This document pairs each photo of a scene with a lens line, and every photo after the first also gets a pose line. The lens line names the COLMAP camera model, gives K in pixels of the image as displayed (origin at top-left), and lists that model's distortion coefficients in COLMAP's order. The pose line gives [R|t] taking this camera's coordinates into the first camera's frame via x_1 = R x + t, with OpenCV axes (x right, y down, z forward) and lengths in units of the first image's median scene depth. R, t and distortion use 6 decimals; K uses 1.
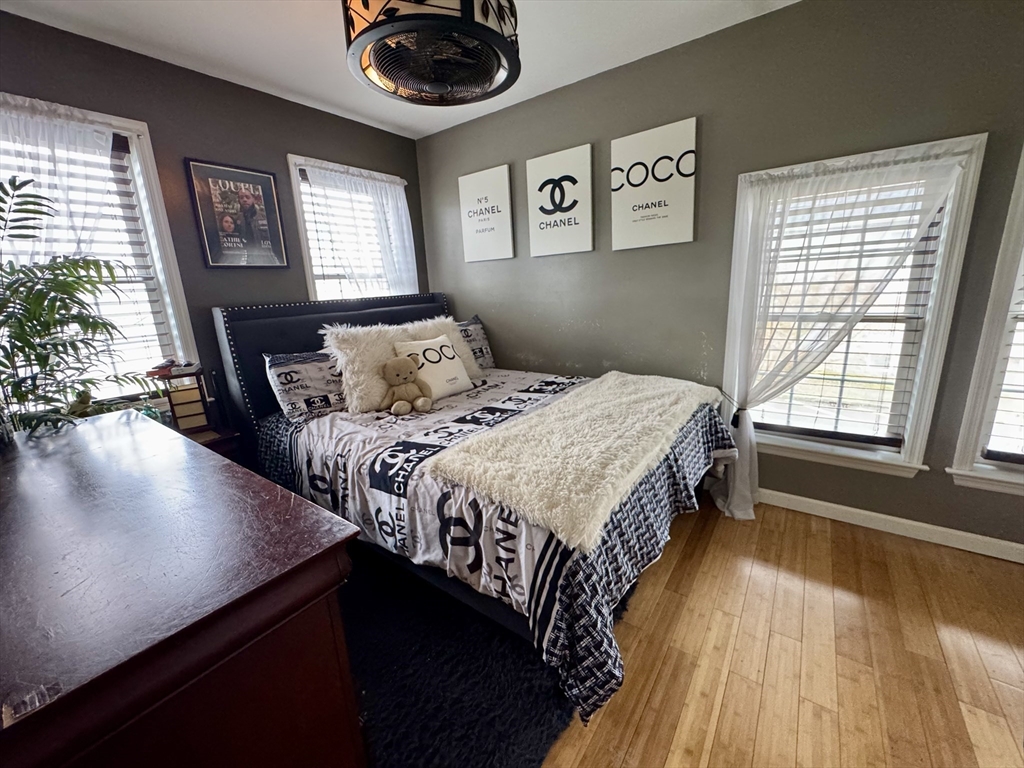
lens RADIAL K [[411.5, 0, 513.1], [0, 411.5, 380.8], [0, 0, 1]] dist [-0.005145, 0.000155]
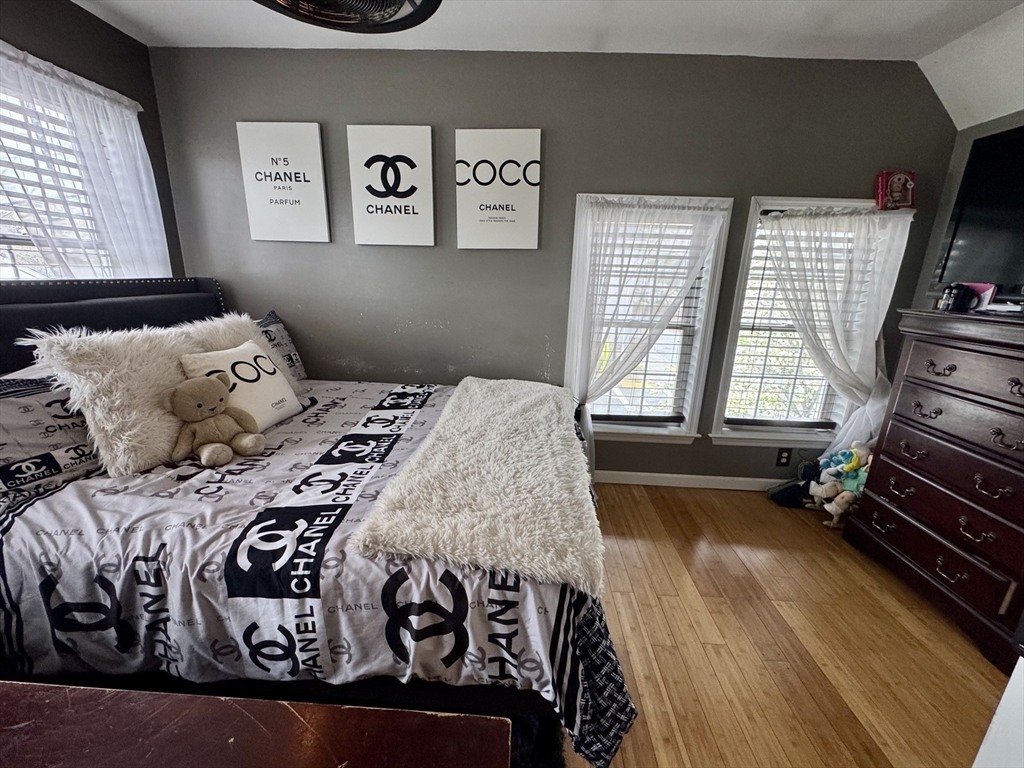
lens RADIAL K [[411.5, 0, 514.9], [0, 411.5, 380.9], [0, 0, 1]] dist [-0.005145, 0.000155]
pose [[0.829436, -0.067306, 0.554531, -0.230759], [0.056942, 0.997731, 0.035929, -0.049862], [-0.555691, 0.001775, 0.831387, 0.176726]]
